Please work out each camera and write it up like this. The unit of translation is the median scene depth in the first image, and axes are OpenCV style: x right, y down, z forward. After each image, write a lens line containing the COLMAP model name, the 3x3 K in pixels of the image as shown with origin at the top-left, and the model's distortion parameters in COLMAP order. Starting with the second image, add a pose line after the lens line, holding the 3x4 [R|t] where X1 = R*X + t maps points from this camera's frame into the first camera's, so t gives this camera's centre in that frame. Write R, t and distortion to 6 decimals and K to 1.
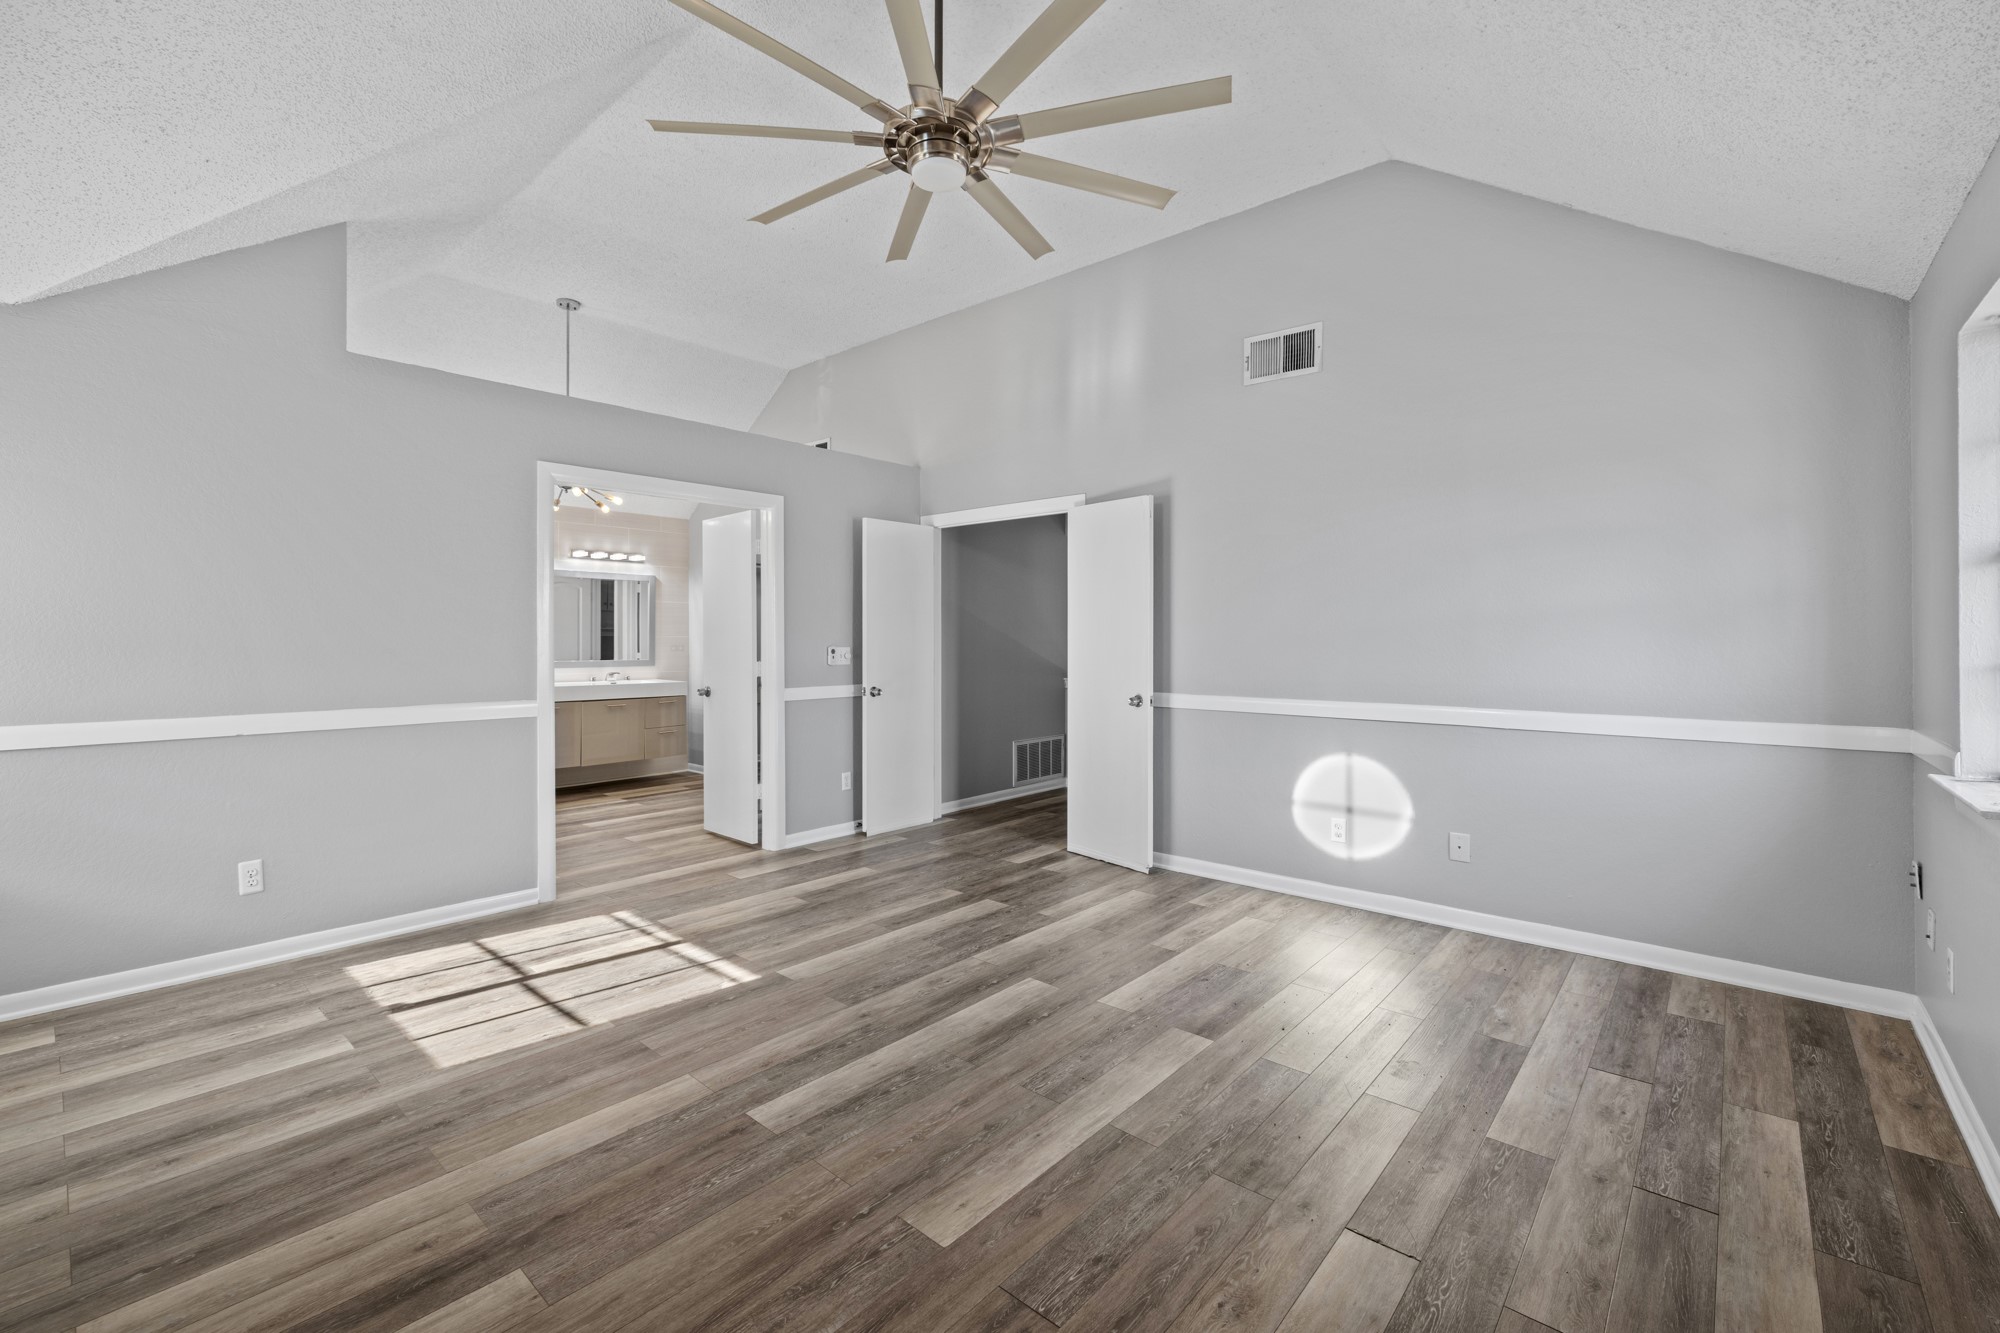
lens RADIAL K [[843.0, 0, 999.2], [0, 843.0, 652.3], [0, 0, 1]] dist [-0.001346, 0.000873]
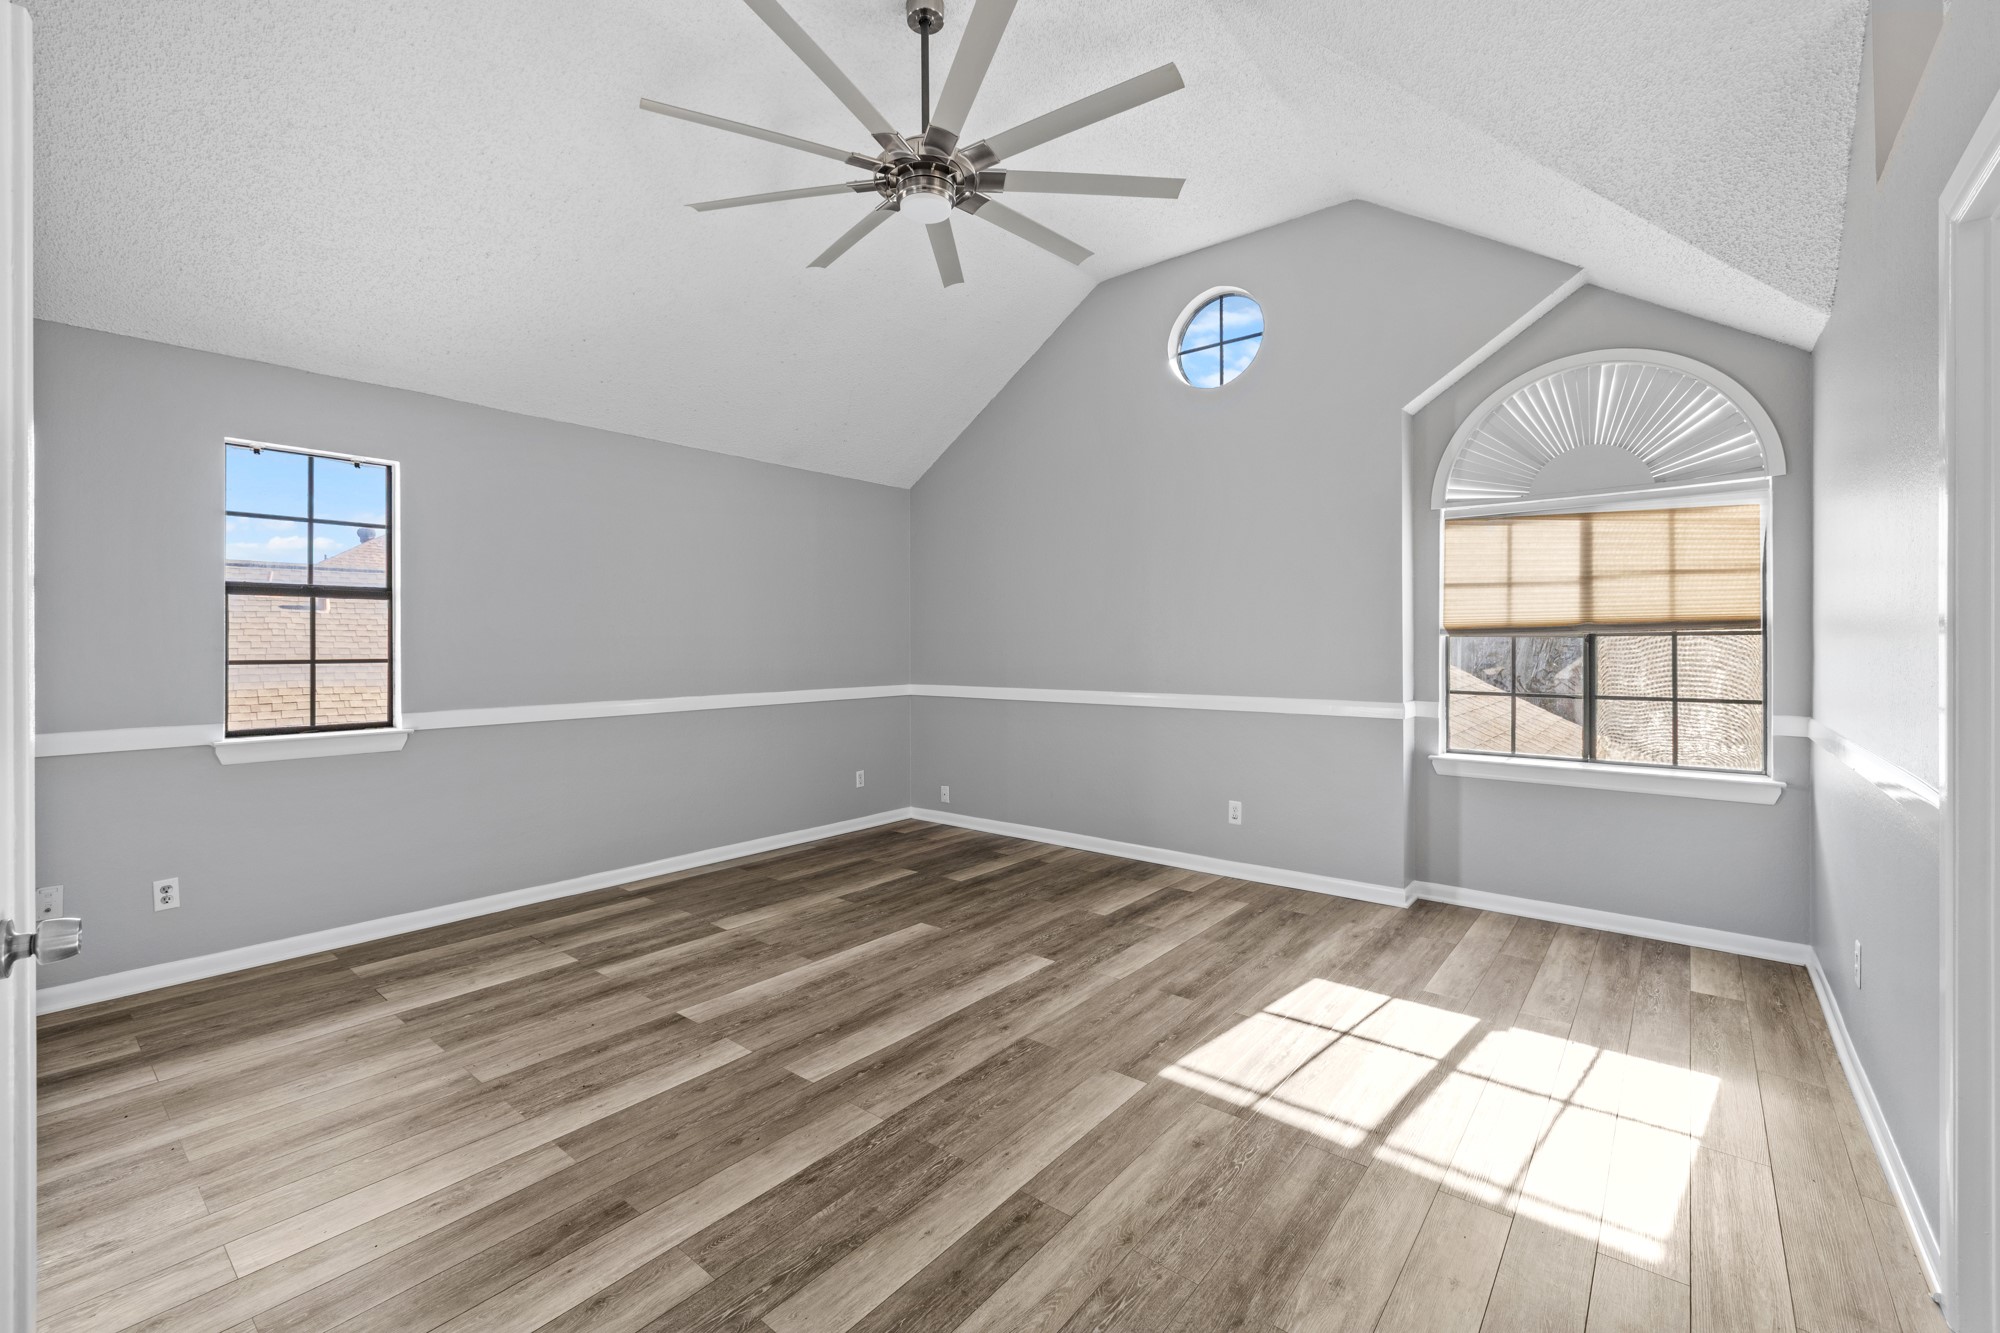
lens RADIAL K [[843.0, 0, 1001.2], [0, 843.0, 649.6], [0, 0, 1]] dist [-0.001346, 0.000873]
pose [[-0.999410, 0.001847, -0.034285, -0.132258], [0.001079, 0.999749, 0.022395, -0.035048], [0.034317, 0.022345, -0.999161, 2.119133]]
